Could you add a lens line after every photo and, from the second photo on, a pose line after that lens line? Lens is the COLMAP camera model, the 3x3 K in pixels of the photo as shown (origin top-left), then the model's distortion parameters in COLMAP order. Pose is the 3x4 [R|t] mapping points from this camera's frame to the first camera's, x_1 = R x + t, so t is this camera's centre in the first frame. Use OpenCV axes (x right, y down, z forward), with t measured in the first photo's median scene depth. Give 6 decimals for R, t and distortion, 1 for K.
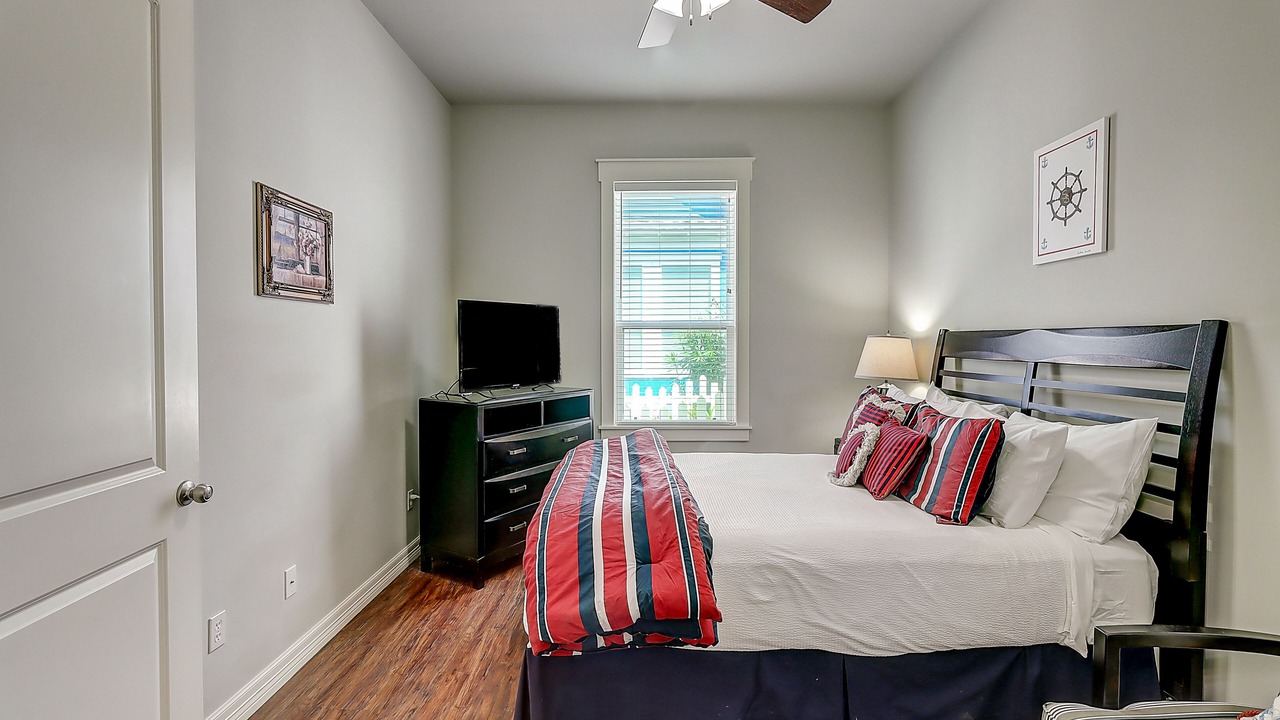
lens RADIAL K [[590.1, 0, 642.2], [0, 590.1, 354.3], [0, 0, 1]] dist [-0.000013, -0.000258]
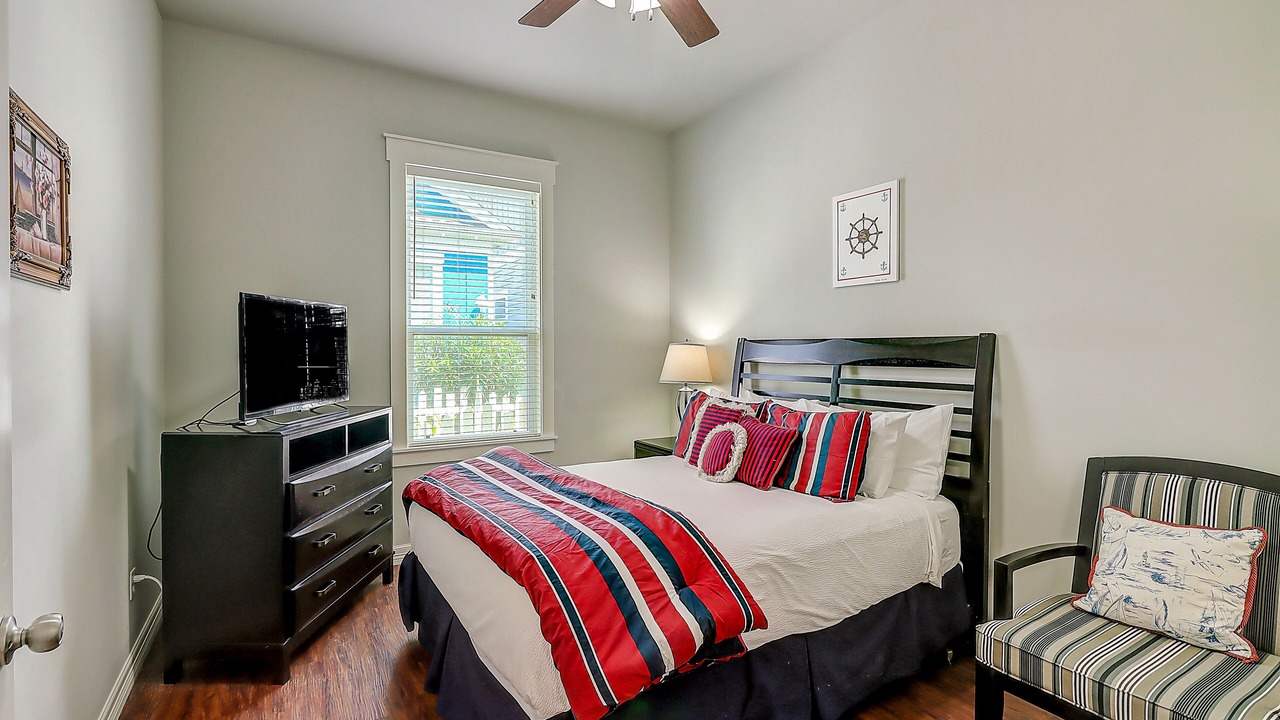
lens RADIAL K [[590.1, 0, 642.2], [0, 590.1, 354.3], [0, 0, 1]] dist [-0.000013, -0.000258]
pose [[0.848807, -0.006831, 0.528659, -0.379995], [0.013595, 0.999868, -0.008908, -0.004246], [-0.528528, 0.014748, 0.848788, 0.168451]]
